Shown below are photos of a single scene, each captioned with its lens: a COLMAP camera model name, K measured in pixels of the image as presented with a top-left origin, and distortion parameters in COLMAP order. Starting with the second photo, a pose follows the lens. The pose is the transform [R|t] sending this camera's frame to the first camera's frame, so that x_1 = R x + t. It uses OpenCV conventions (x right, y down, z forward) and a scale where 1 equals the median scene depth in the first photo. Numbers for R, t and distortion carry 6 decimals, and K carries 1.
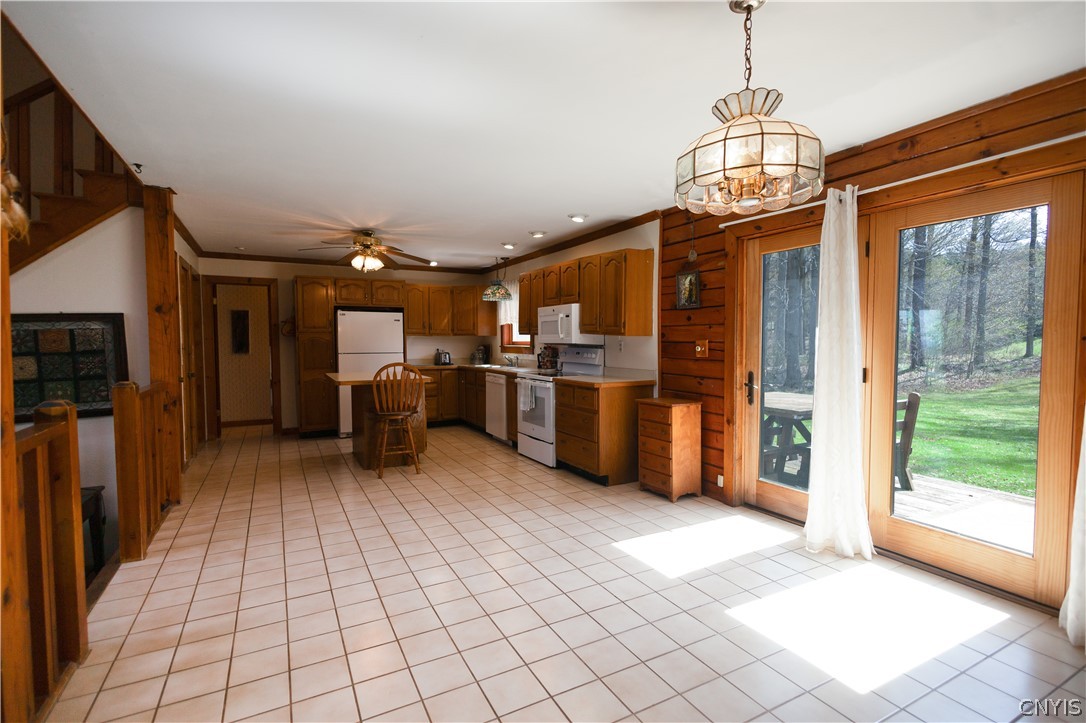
lens RADIAL K [[500.9, 0, 541.4], [0, 500.9, 362.5], [0, 0, 1]] dist [-0.000608, -0.000839]
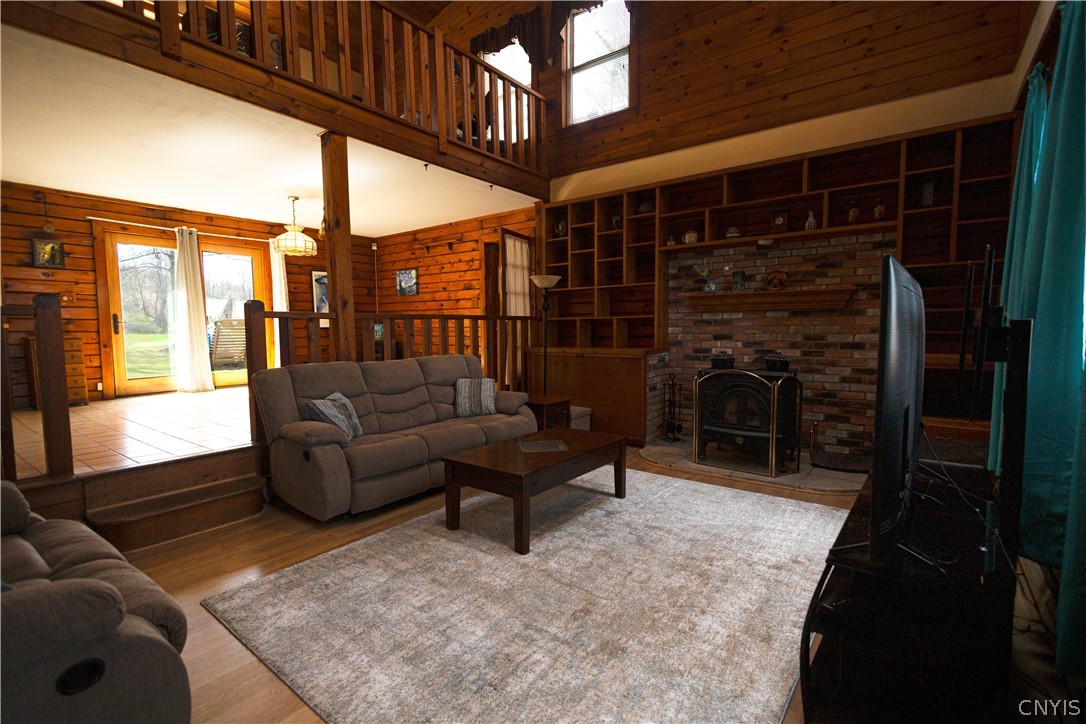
lens RADIAL K [[500.9, 0, 543.9], [0, 500.9, 366.9], [0, 0, 1]] dist [-0.000608, -0.000839]
pose [[-0.416447, -0.066531, 0.906722, -1.556515], [0.046147, 0.994486, 0.094166, 0.095043], [-0.907988, 0.081058, -0.411081, 0.391191]]
